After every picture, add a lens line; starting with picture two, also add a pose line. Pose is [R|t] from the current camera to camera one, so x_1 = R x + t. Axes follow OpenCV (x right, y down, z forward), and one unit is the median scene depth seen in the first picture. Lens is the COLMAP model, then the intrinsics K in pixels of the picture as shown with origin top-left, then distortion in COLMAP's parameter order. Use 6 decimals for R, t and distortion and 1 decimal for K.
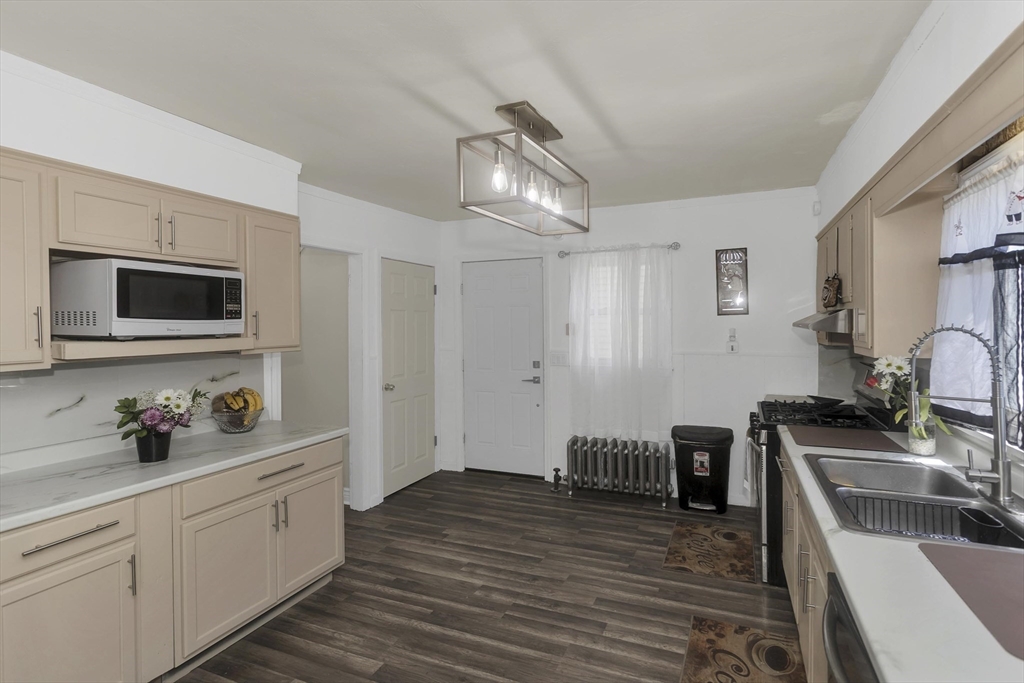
lens RADIAL K [[504.9, 0, 517.8], [0, 504.9, 335.7], [0, 0, 1]] dist [-0.001592, 0.000898]
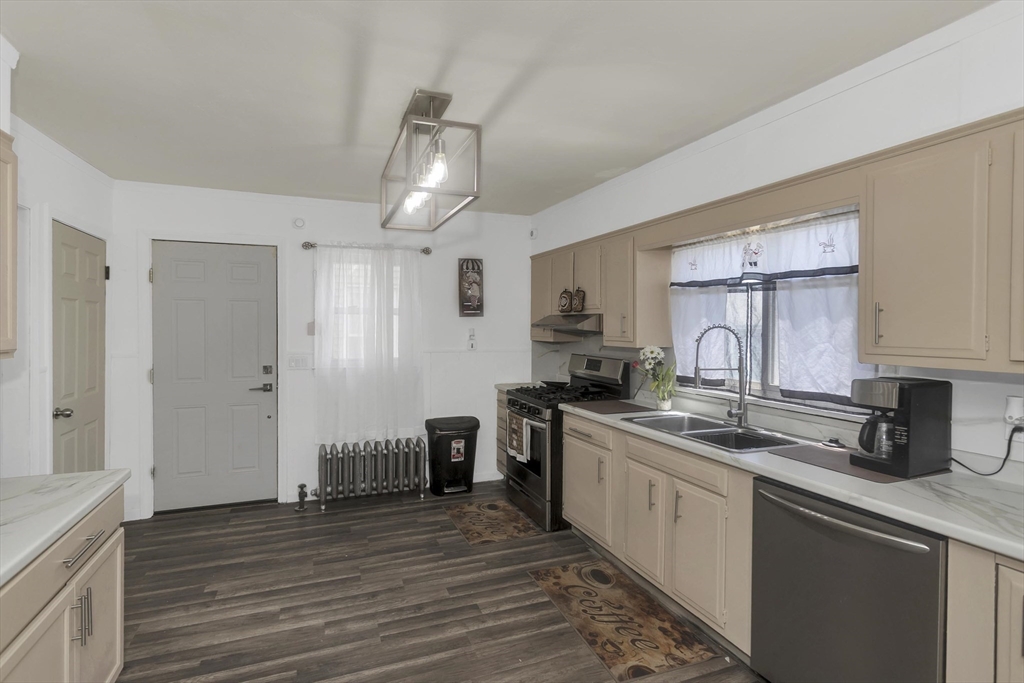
lens RADIAL K [[504.9, 0, 517.8], [0, 504.9, 335.7], [0, 0, 1]] dist [-0.001592, 0.000898]
pose [[0.725074, -0.003041, 0.688664, -0.329712], [0.007161, 0.999969, -0.003124, 0.006786], [-0.688634, 0.007197, 0.725073, 0.112219]]
